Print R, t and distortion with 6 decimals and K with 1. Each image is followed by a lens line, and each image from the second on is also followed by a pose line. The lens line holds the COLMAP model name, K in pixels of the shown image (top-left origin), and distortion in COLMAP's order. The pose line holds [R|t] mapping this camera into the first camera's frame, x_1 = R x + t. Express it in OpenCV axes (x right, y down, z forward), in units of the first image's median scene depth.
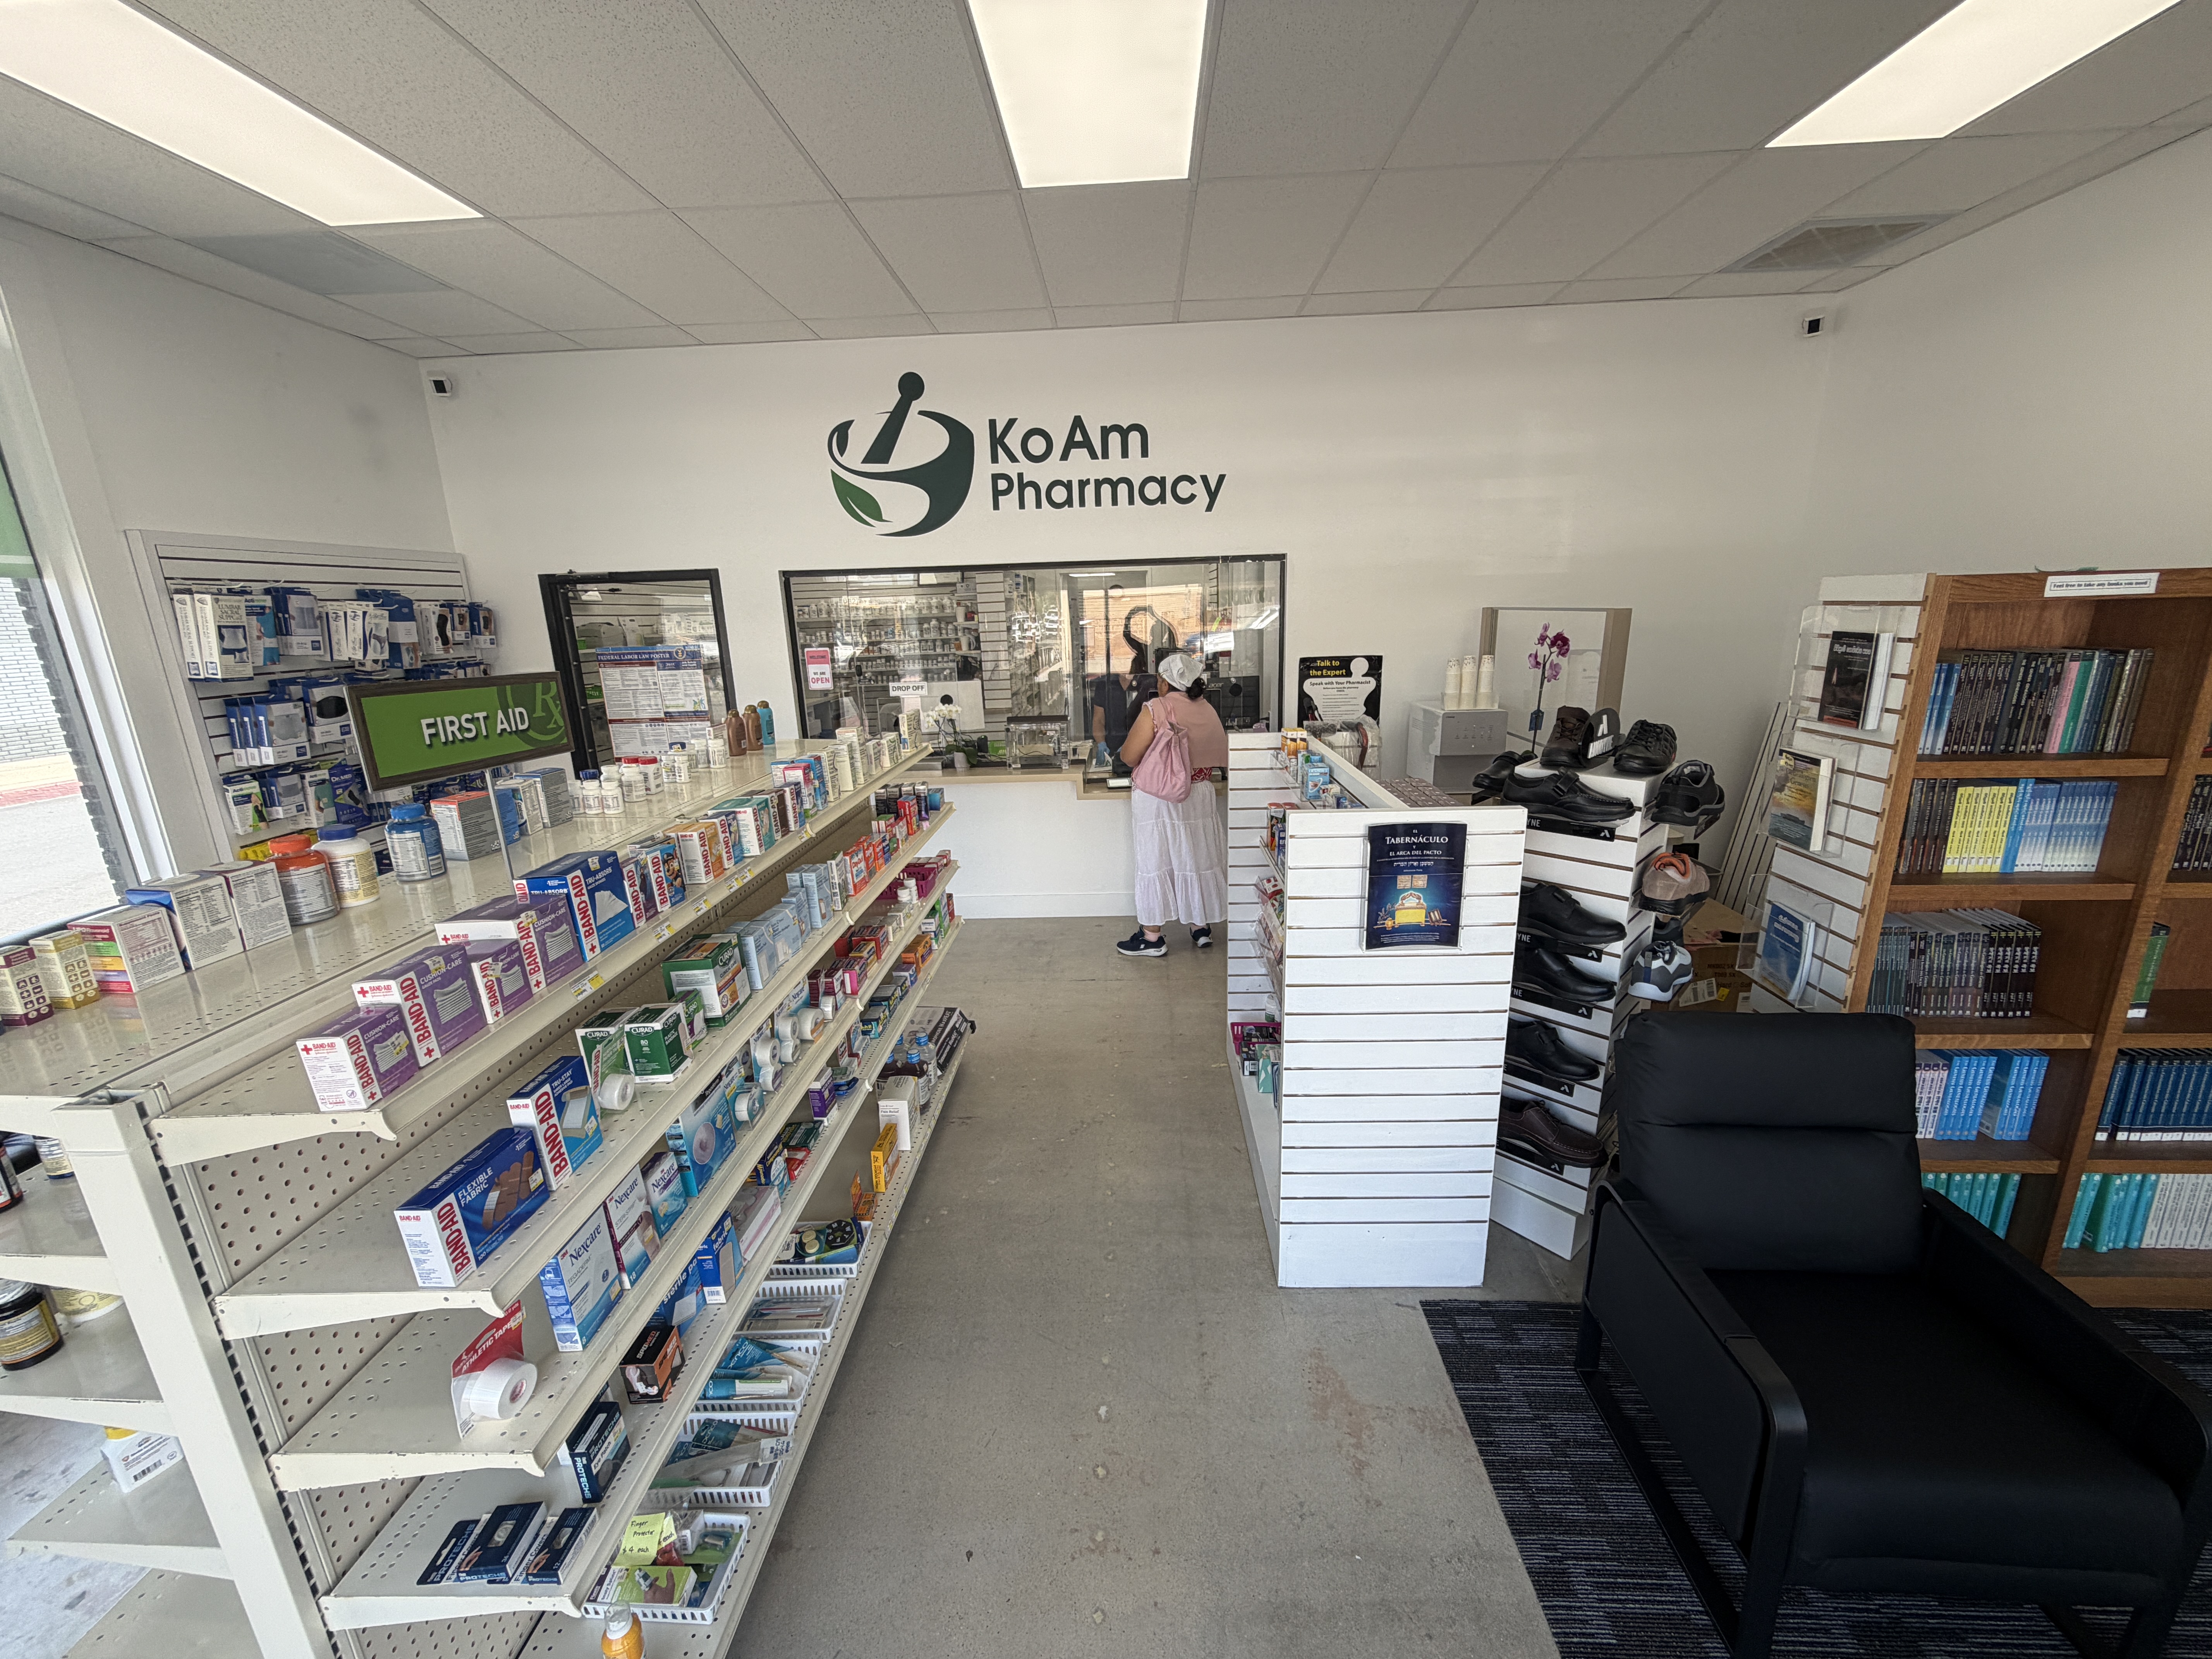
lens RADIAL K [[875.7, 0, 1106.0], [0, 875.7, 829.5], [0, 0, 1]] dist [0.000207, -0.000317]
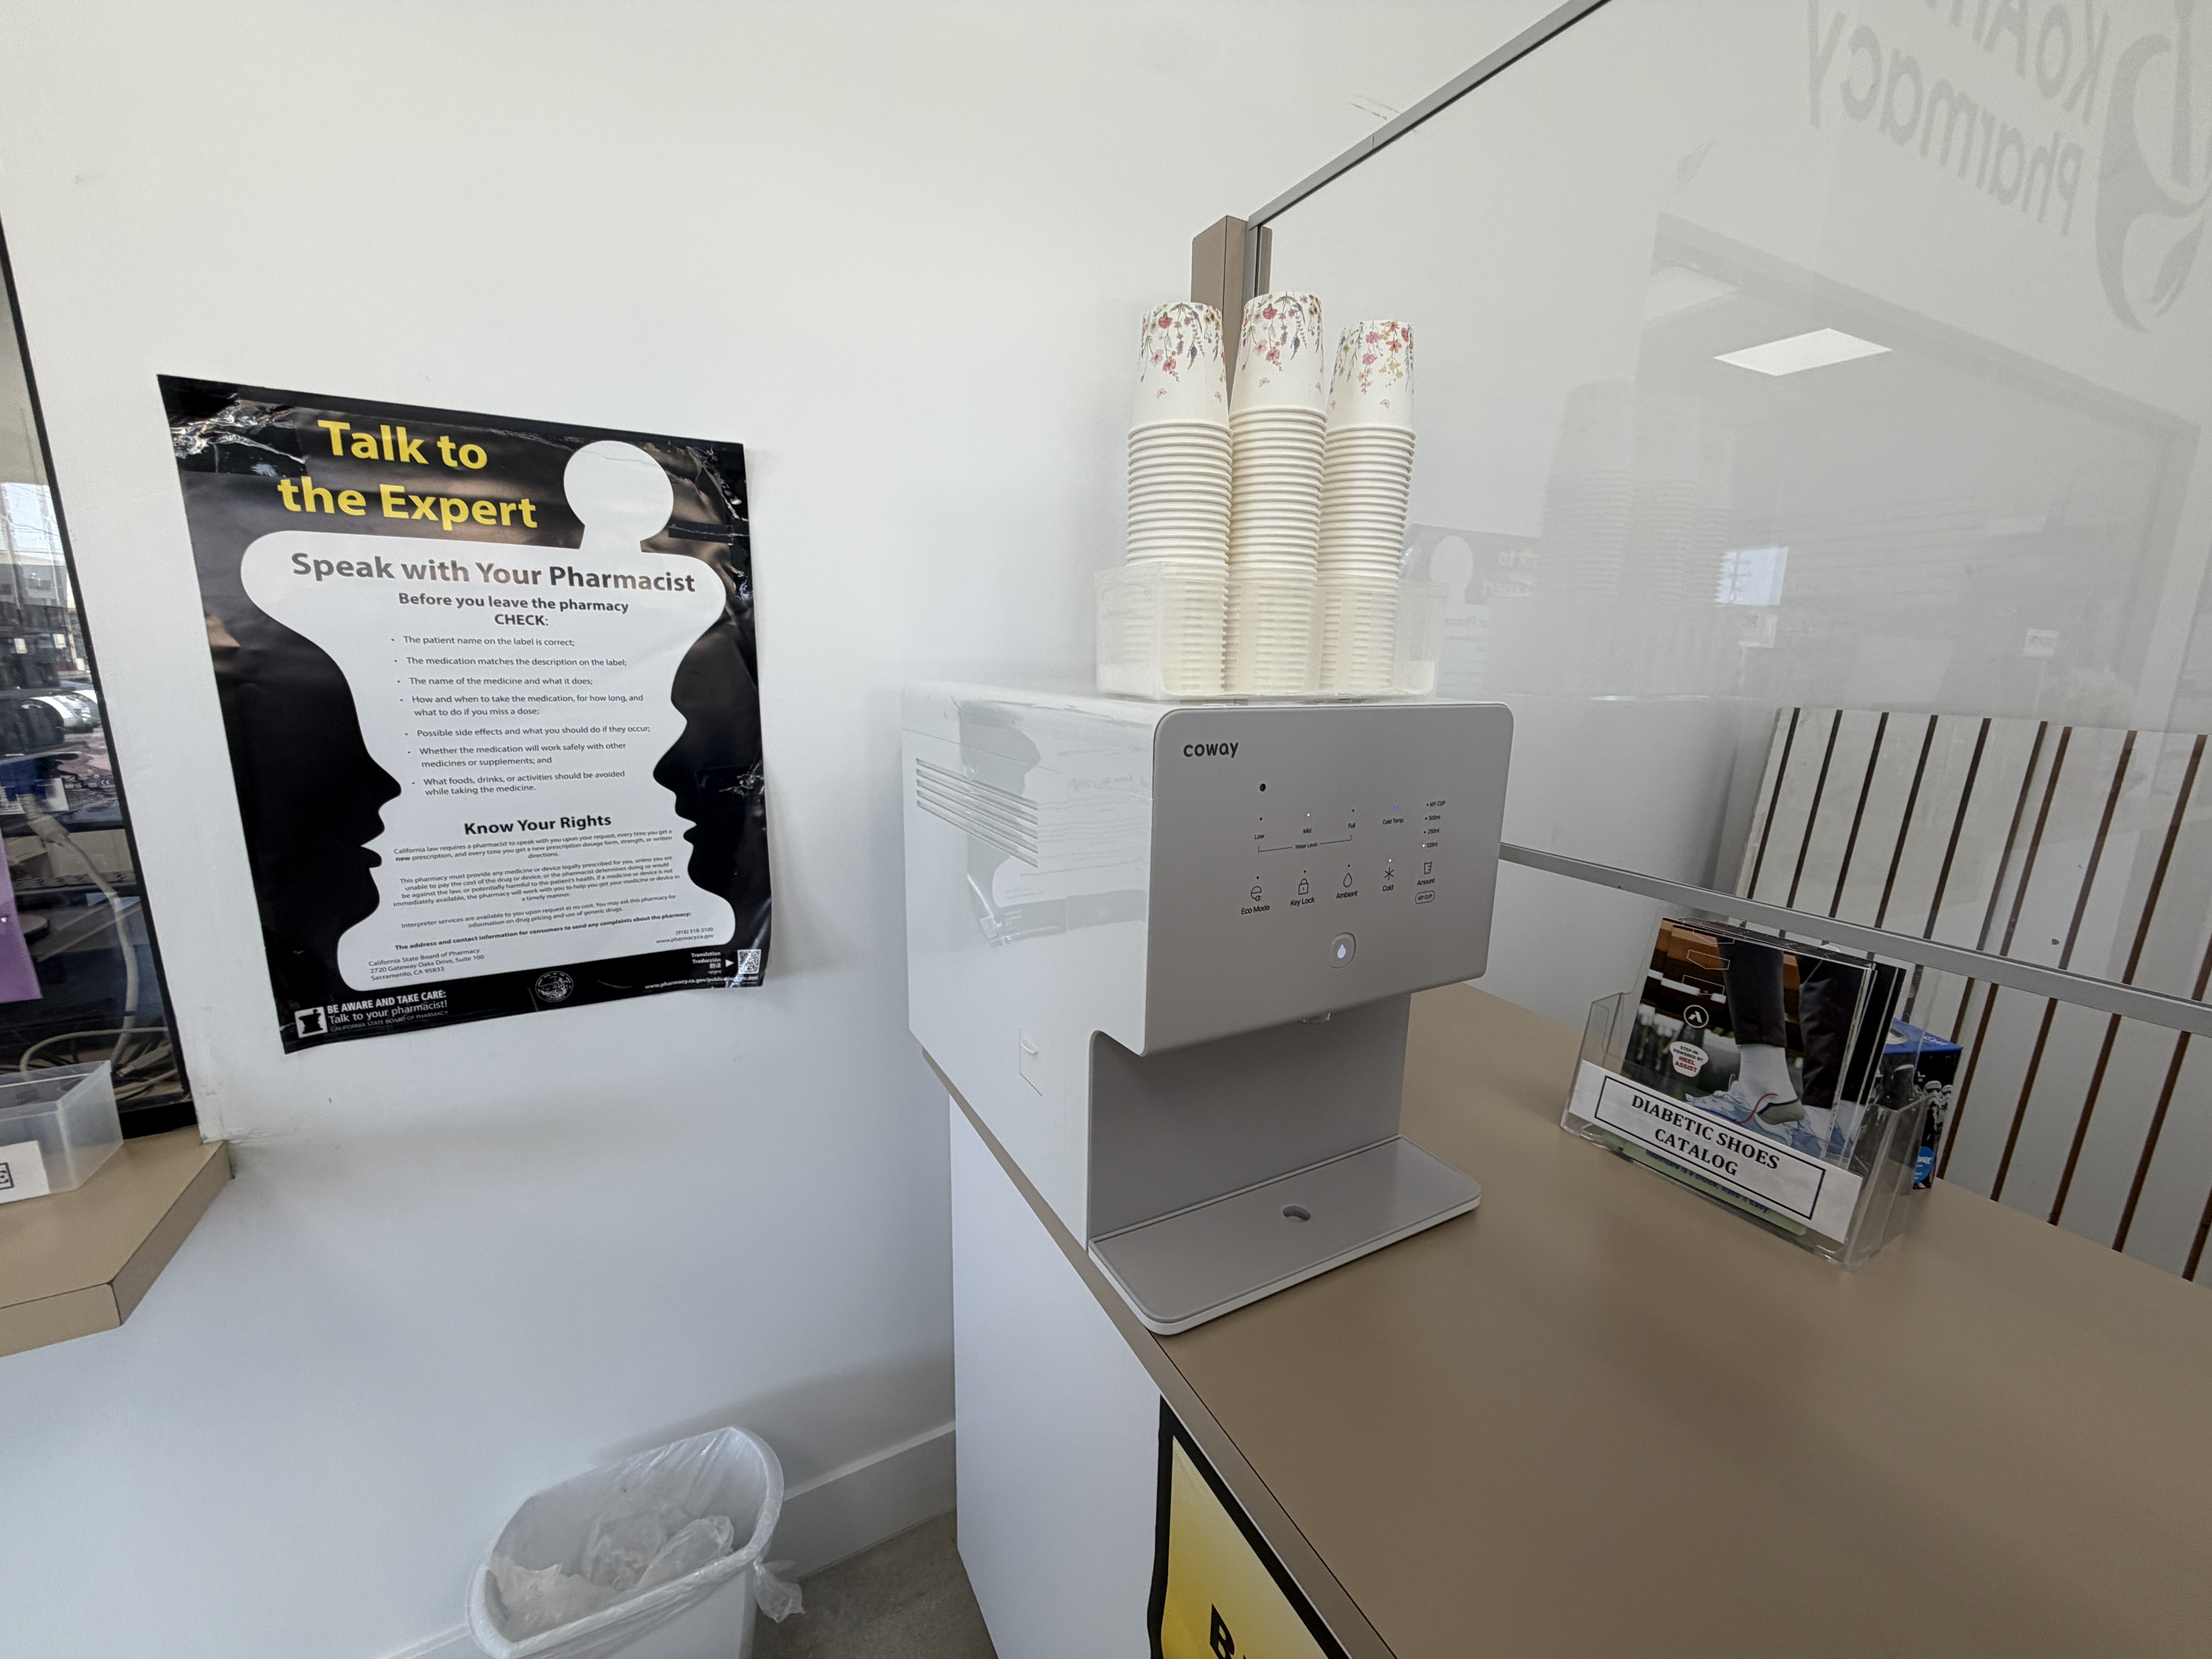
lens RADIAL K [[875.7, 0, 1106.0], [0, 875.7, 829.5], [0, 0, 1]] dist [0.000207, -0.000317]
pose [[0.861409, -0.056354, 0.504776, 0.368821], [0.084605, 0.995861, -0.033200, -0.131327], [-0.500816, 0.071305, 0.862611, 1.043546]]
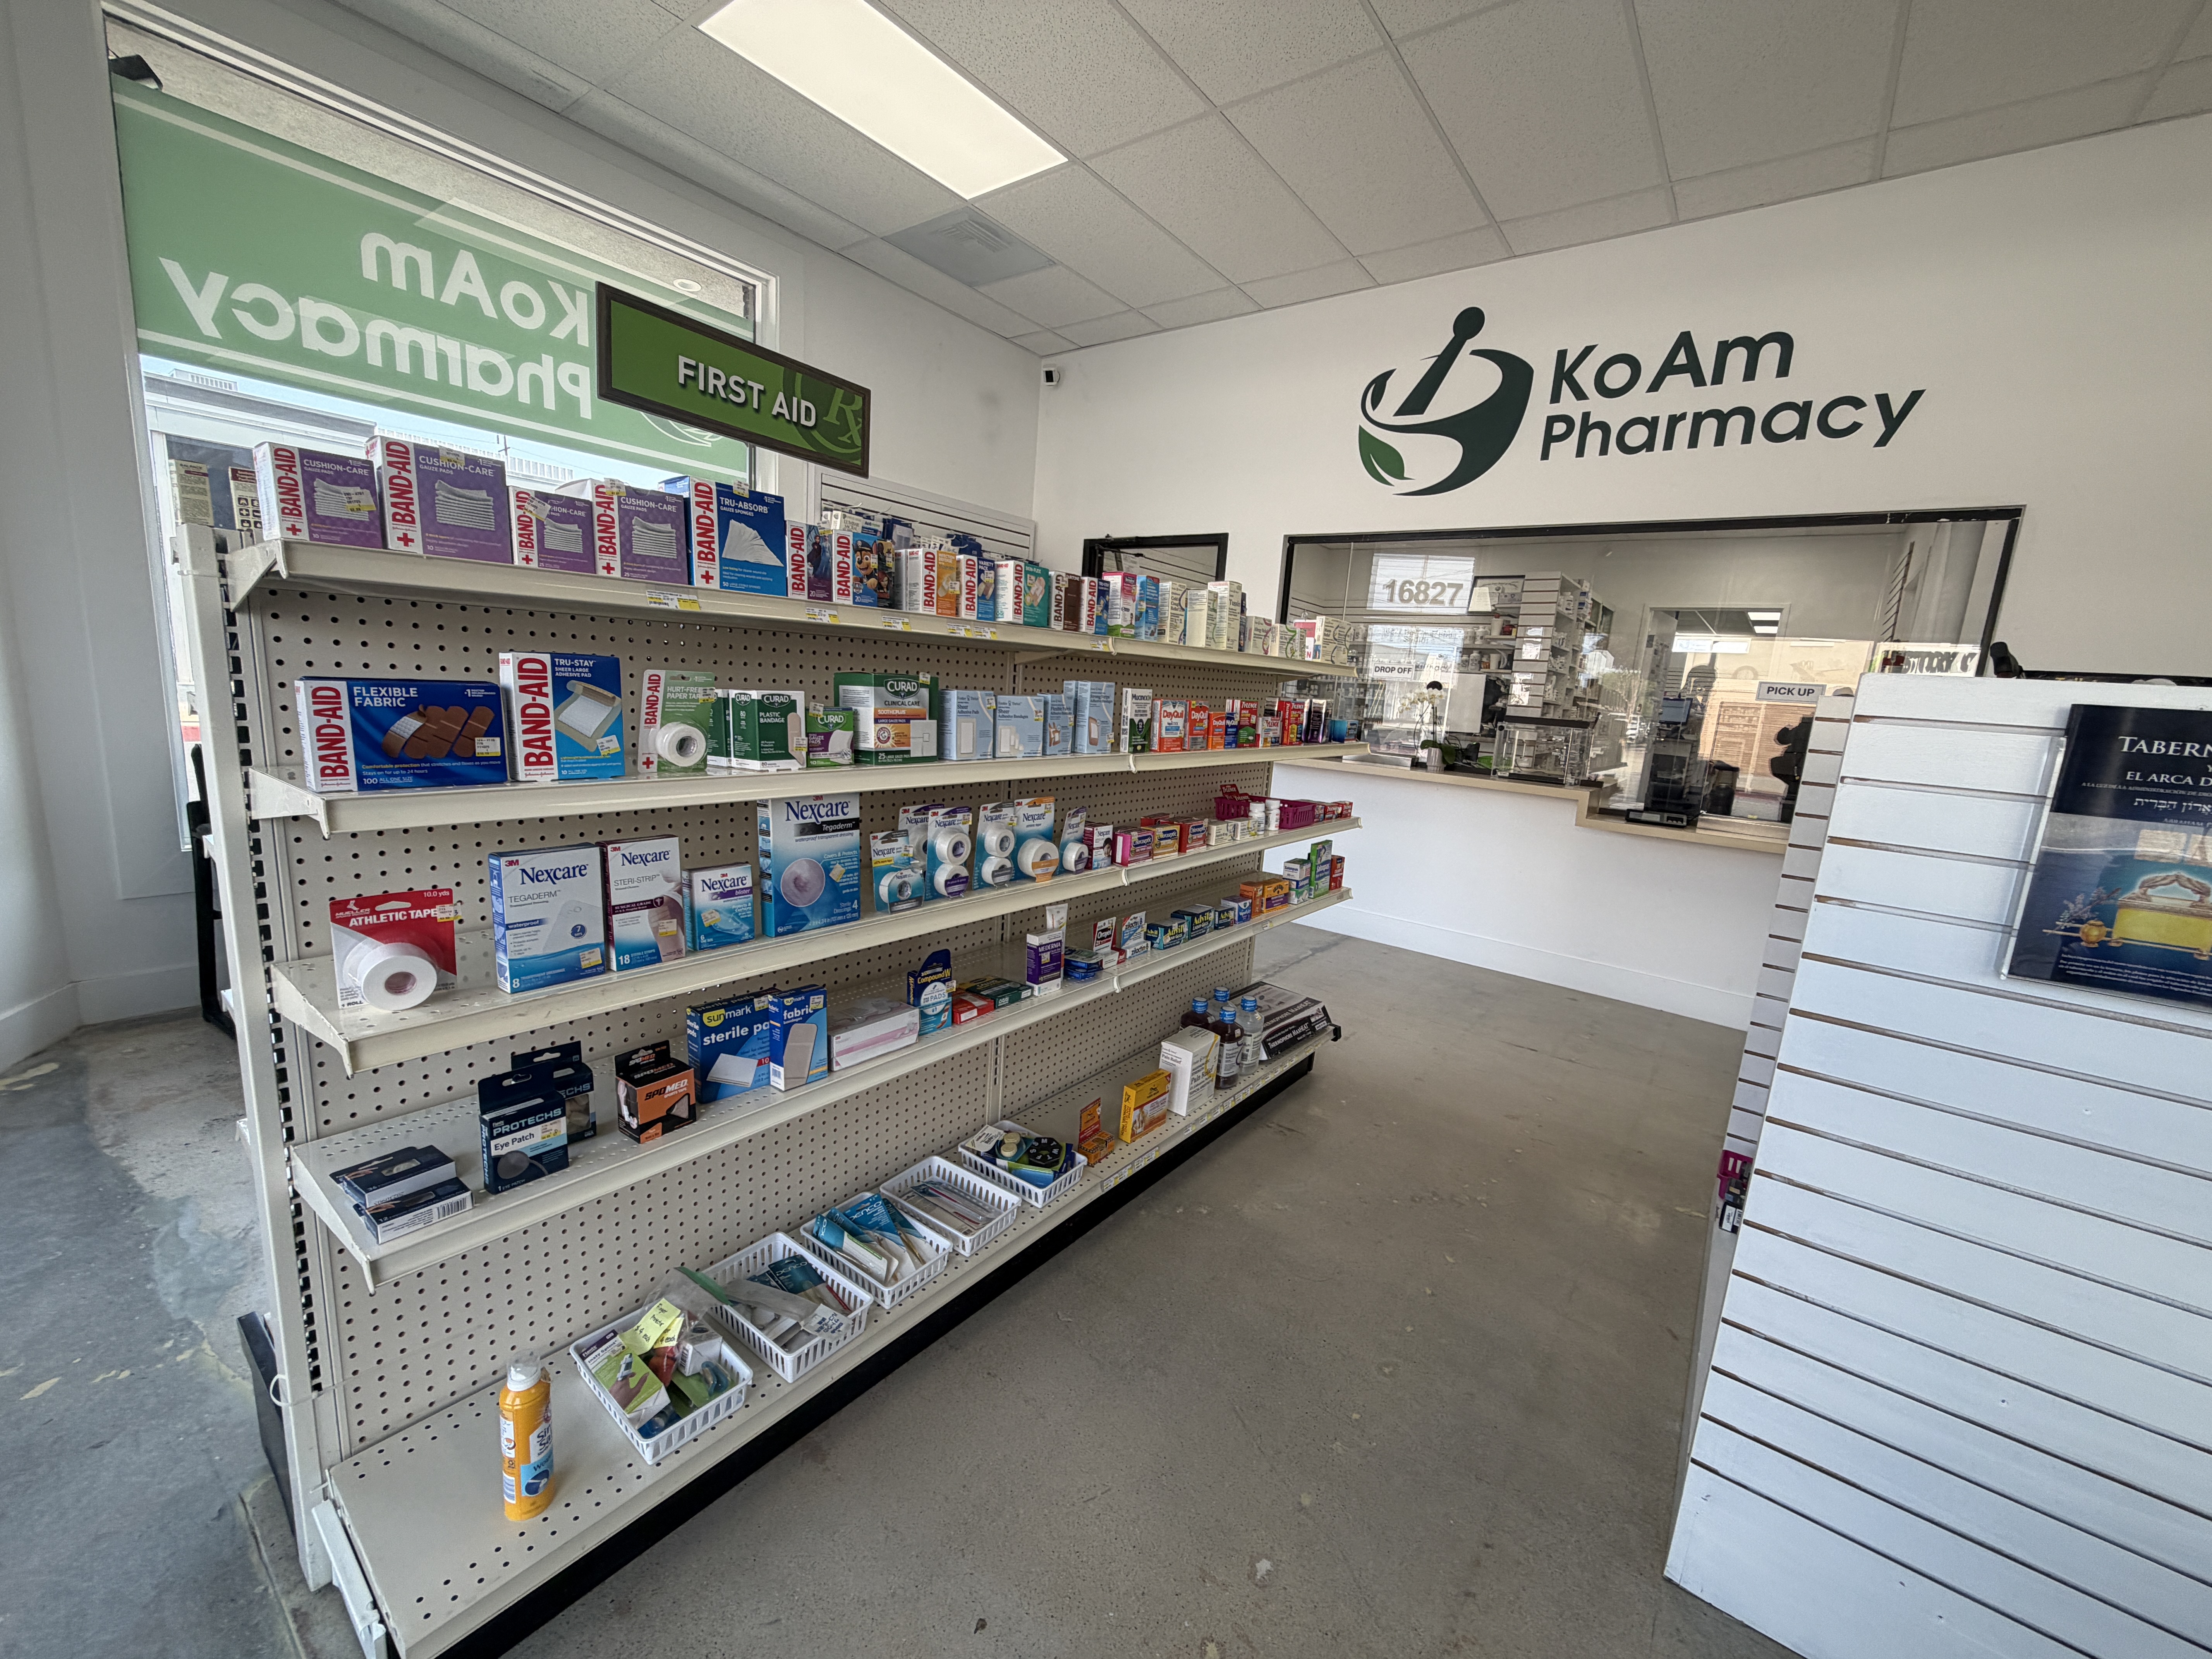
lens RADIAL K [[880.4, 0, 1108.1], [0, 880.4, 832.9], [0, 0, 1]] dist [-0.000116, -0.000249]
pose [[0.809328, 0.188162, -0.556402, 0.086522], [-0.235838, 0.971685, -0.014444, 0.103942], [0.537929, 0.142911, 0.830788, 0.187966]]
